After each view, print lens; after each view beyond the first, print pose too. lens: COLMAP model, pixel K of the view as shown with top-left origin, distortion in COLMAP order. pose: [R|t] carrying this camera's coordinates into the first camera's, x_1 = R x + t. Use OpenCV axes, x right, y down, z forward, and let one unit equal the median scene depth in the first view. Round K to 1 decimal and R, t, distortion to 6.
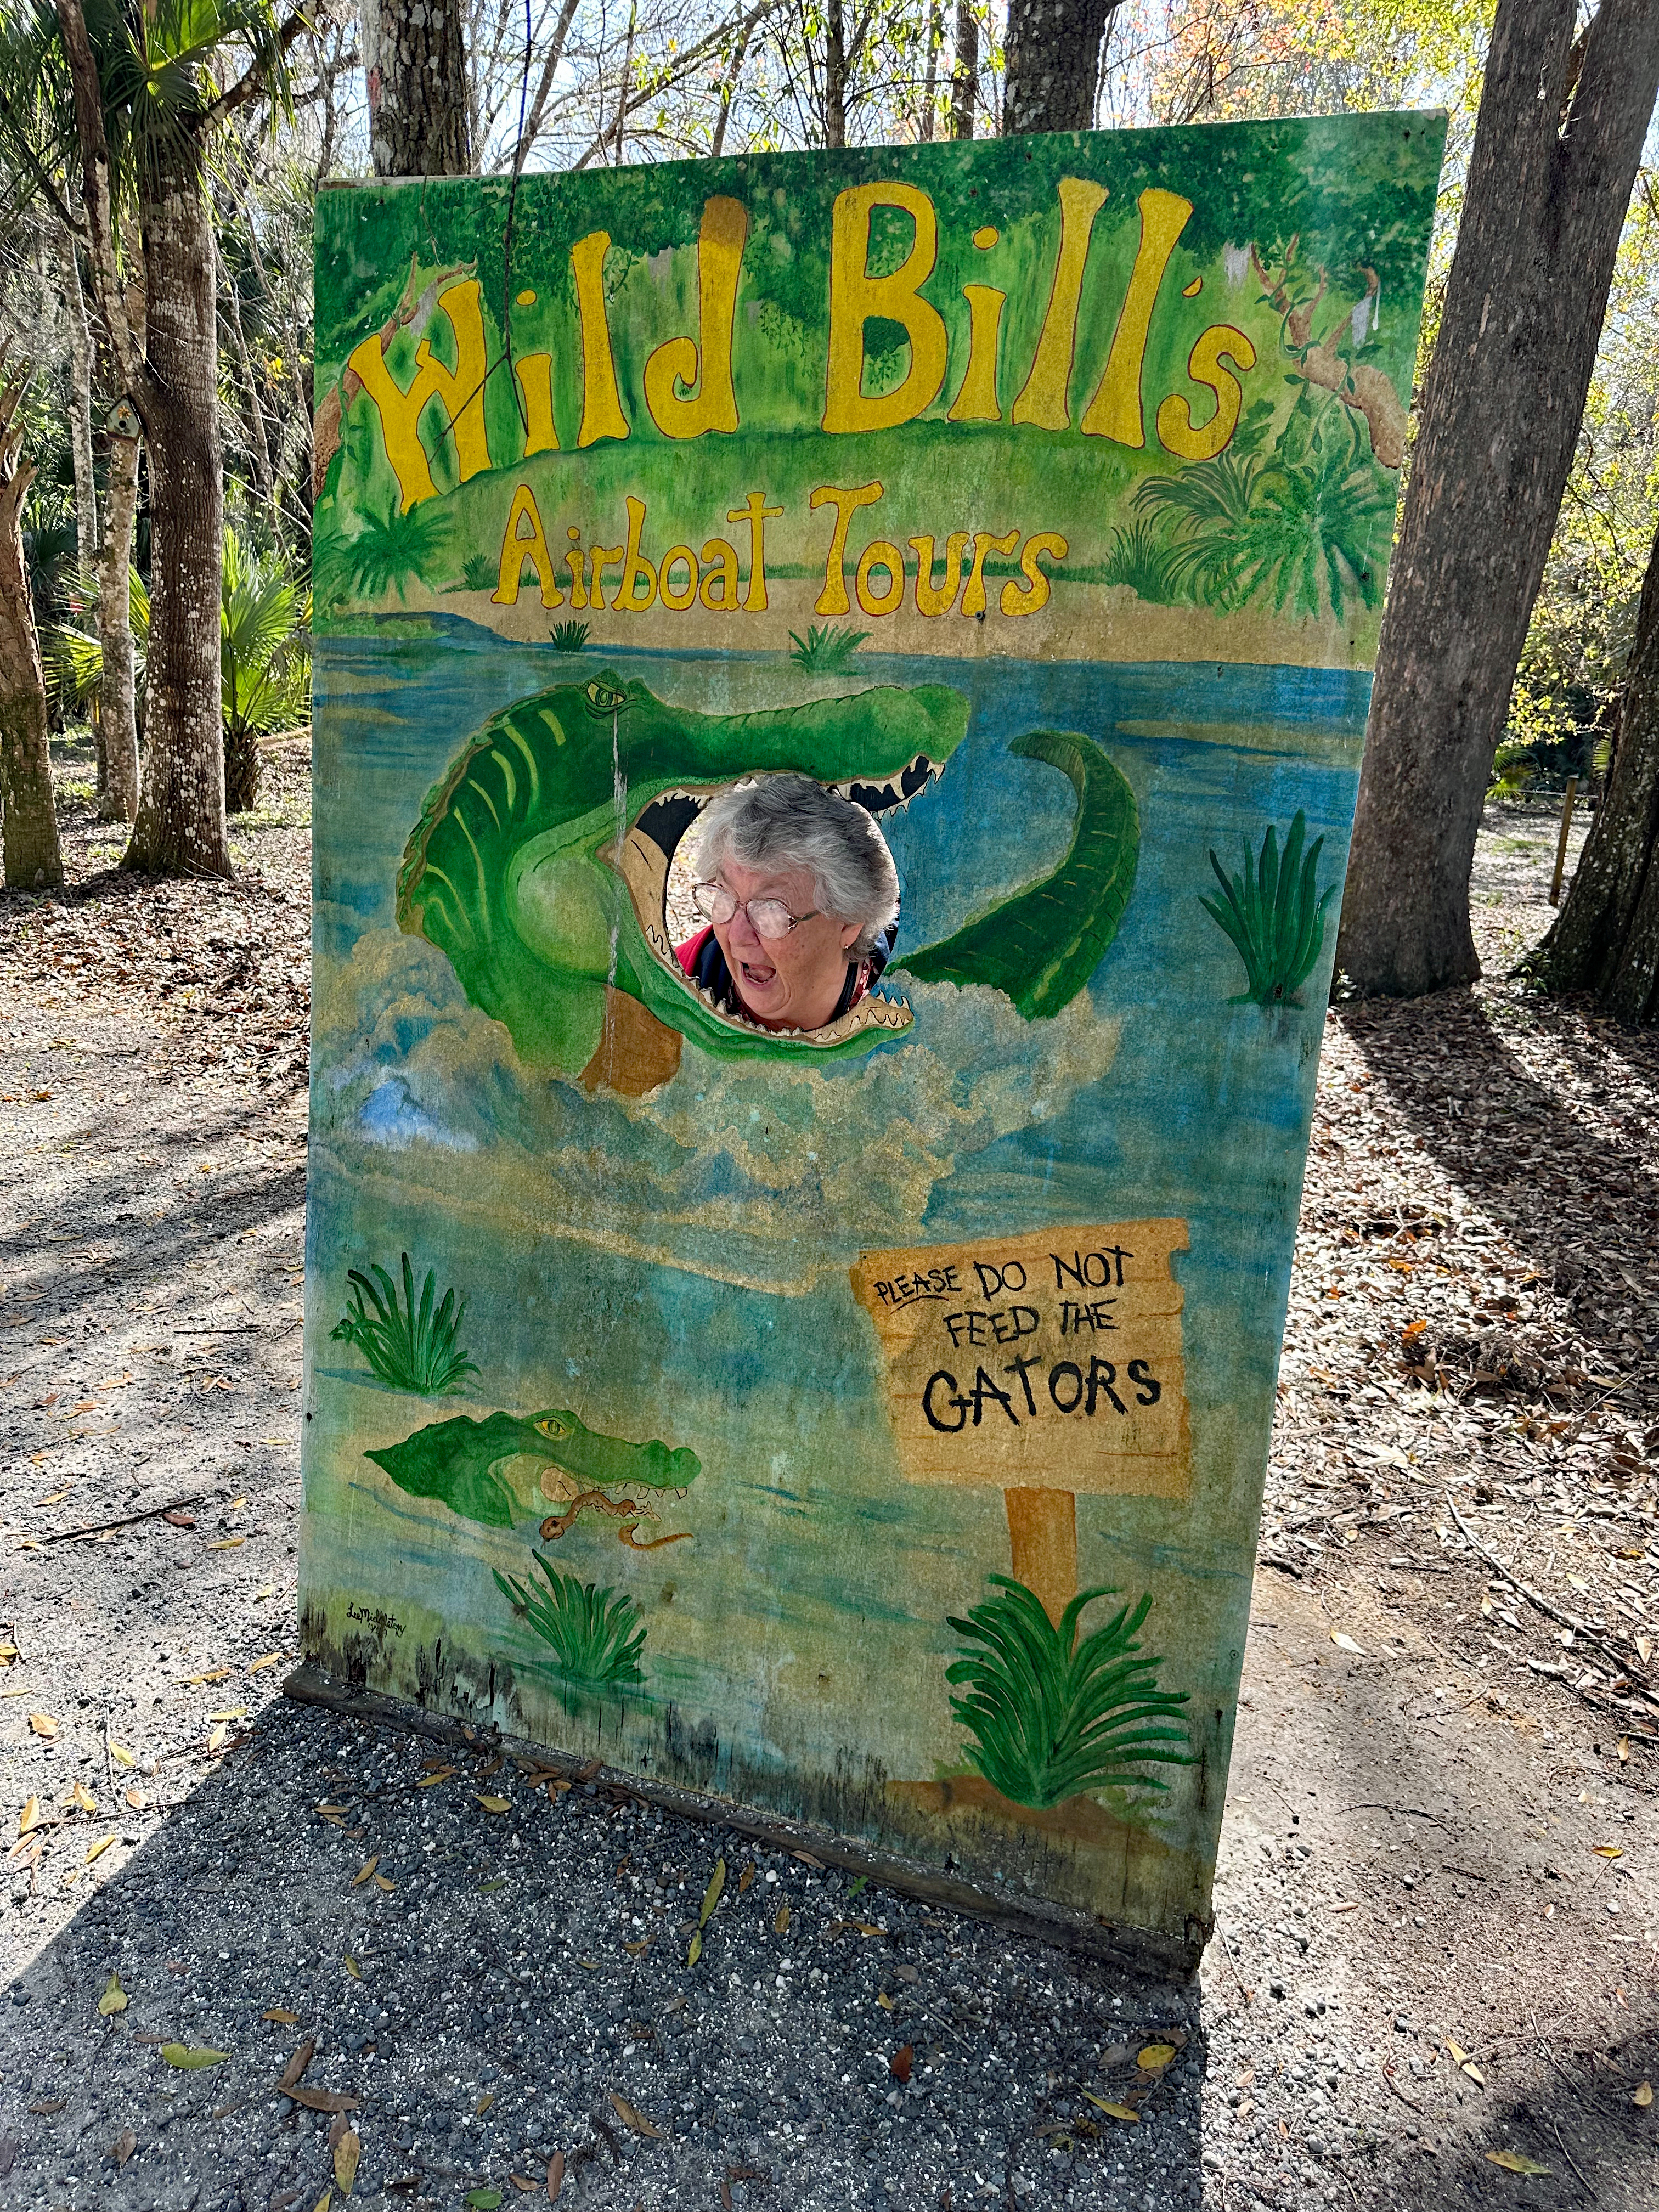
lens RADIAL K [[1555.2, 0, 834.8], [0, 1555.2, 1105.0], [0, 0, 1]] dist [0.021168, -0.037651]
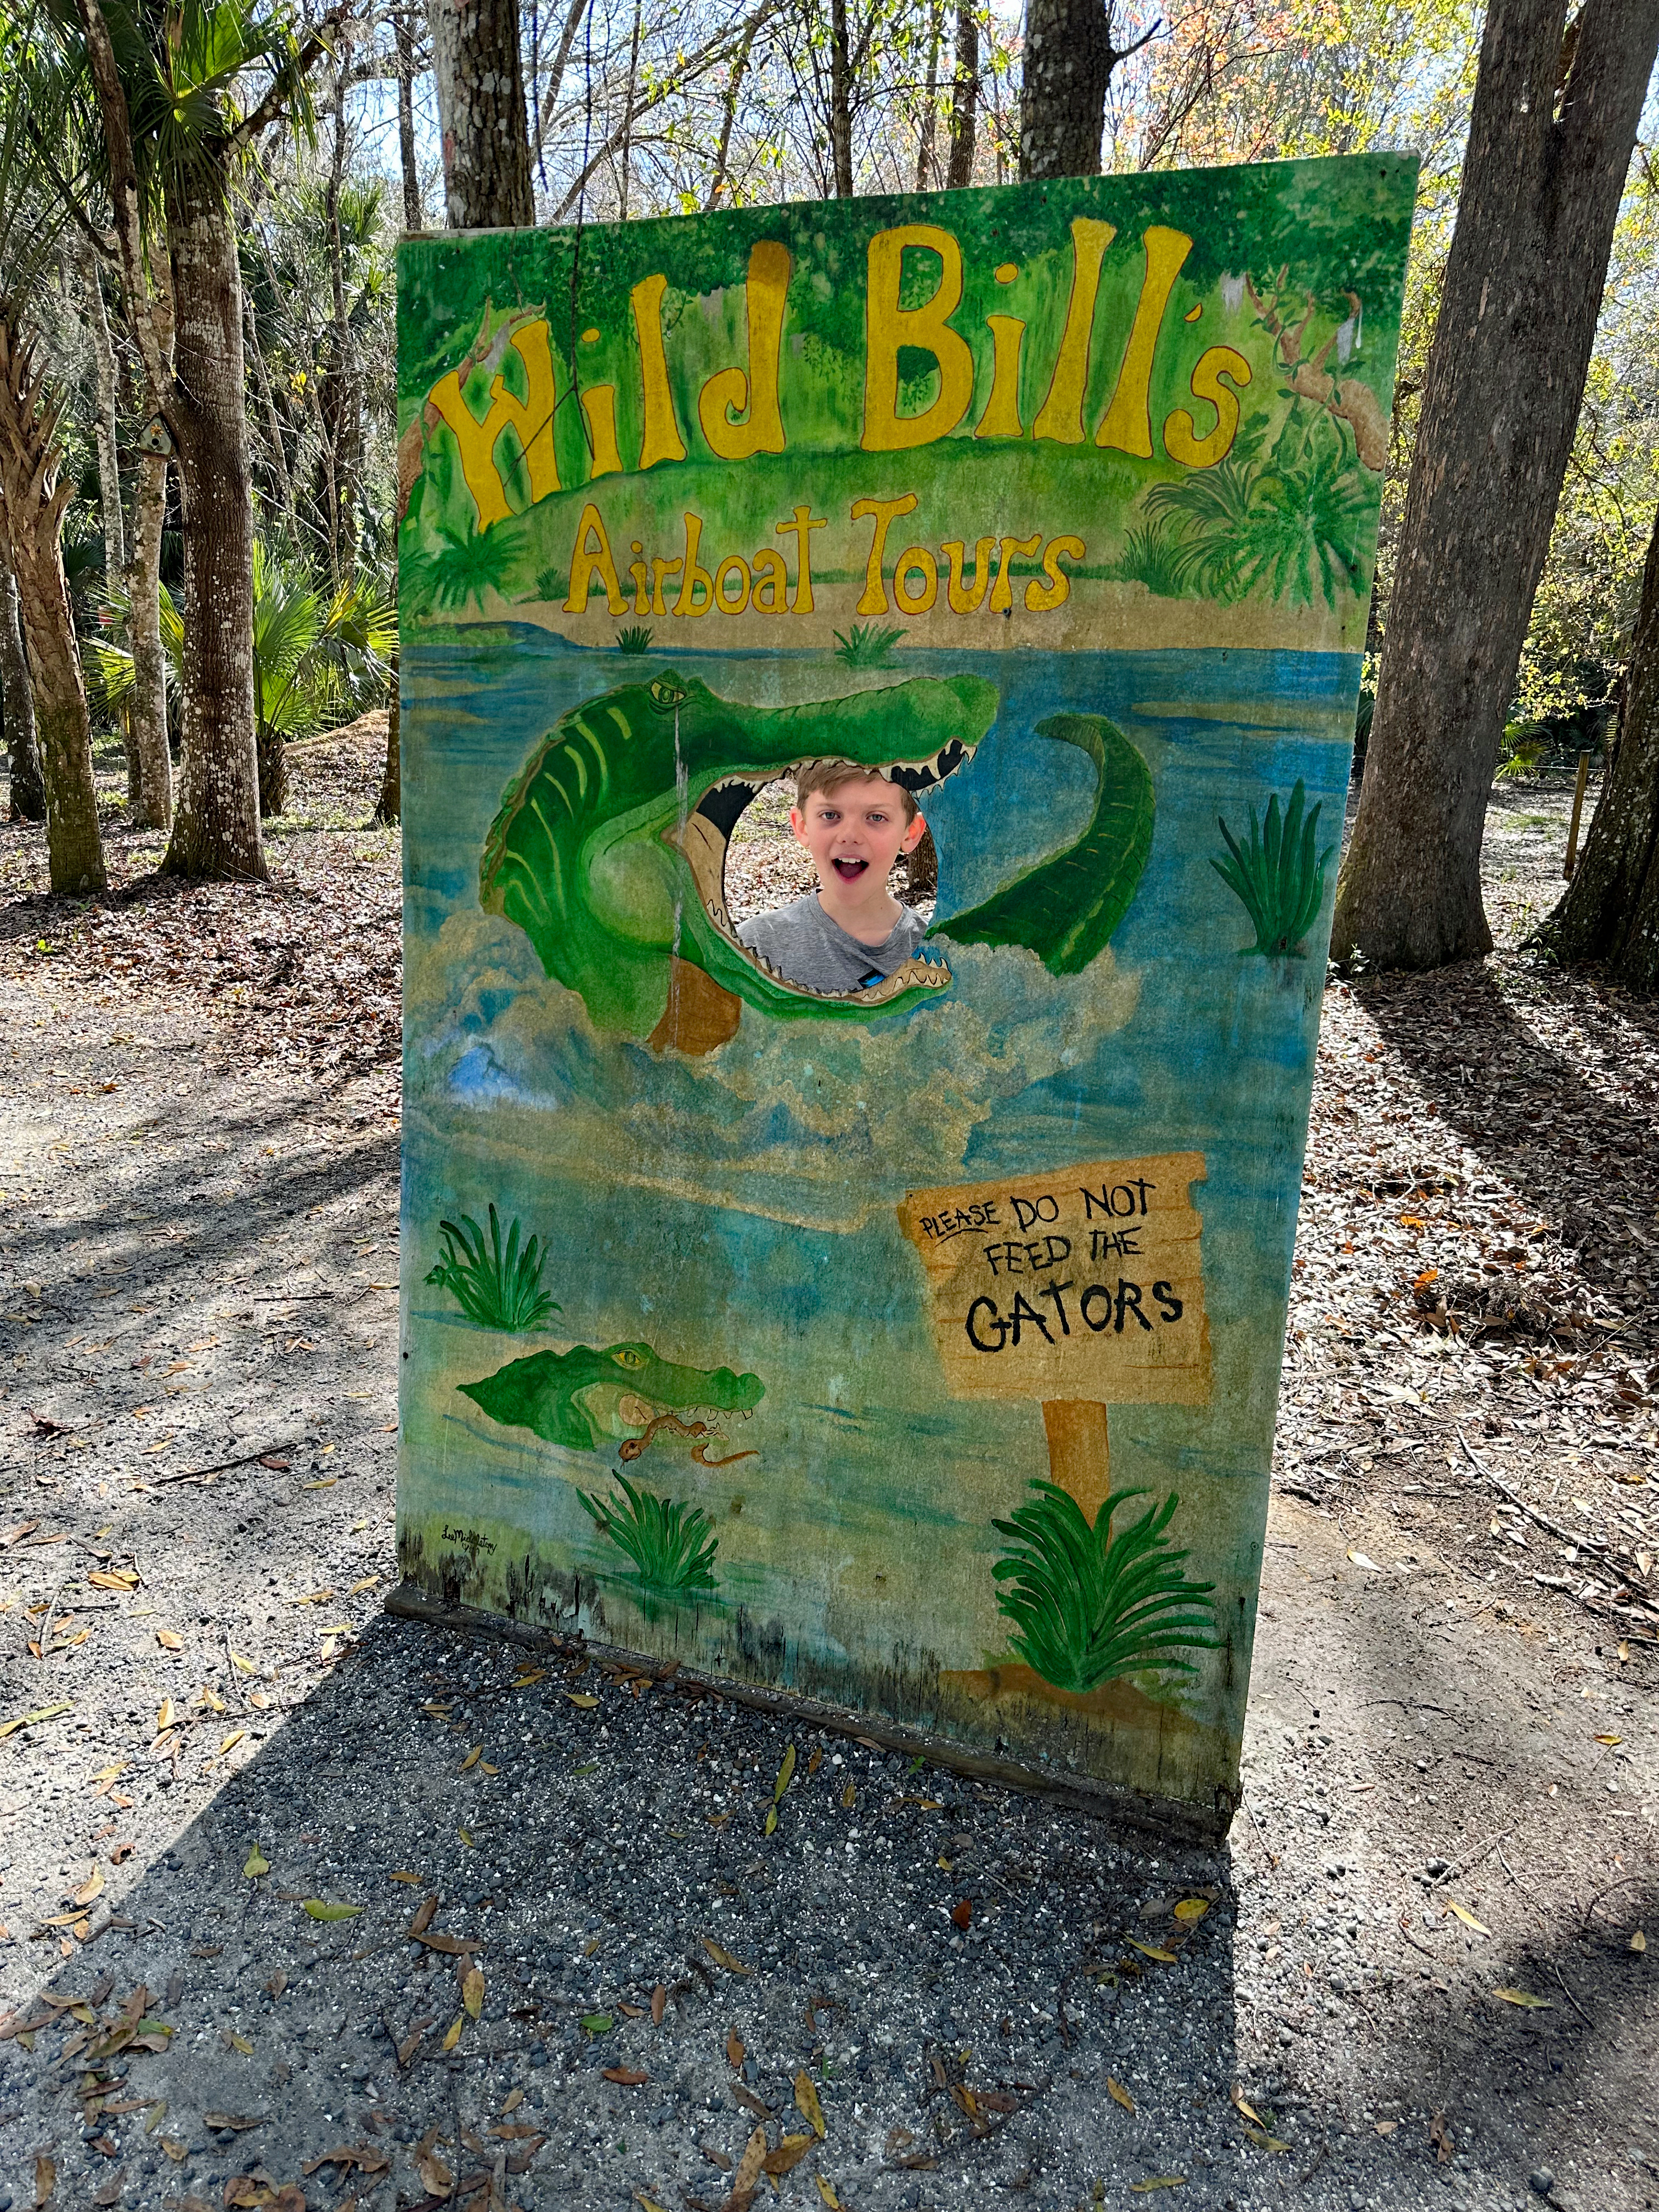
lens RADIAL K [[1555.2, 0, 817.0], [0, 1555.2, 1100.6], [0, 0, 1]] dist [0.021168, -0.037651]
pose [[0.999576, -0.019174, -0.021926, -0.021329], [0.019207, 0.999815, 0.001303, 0.026387], [0.021897, -0.001723, 0.999759, -0.099745]]
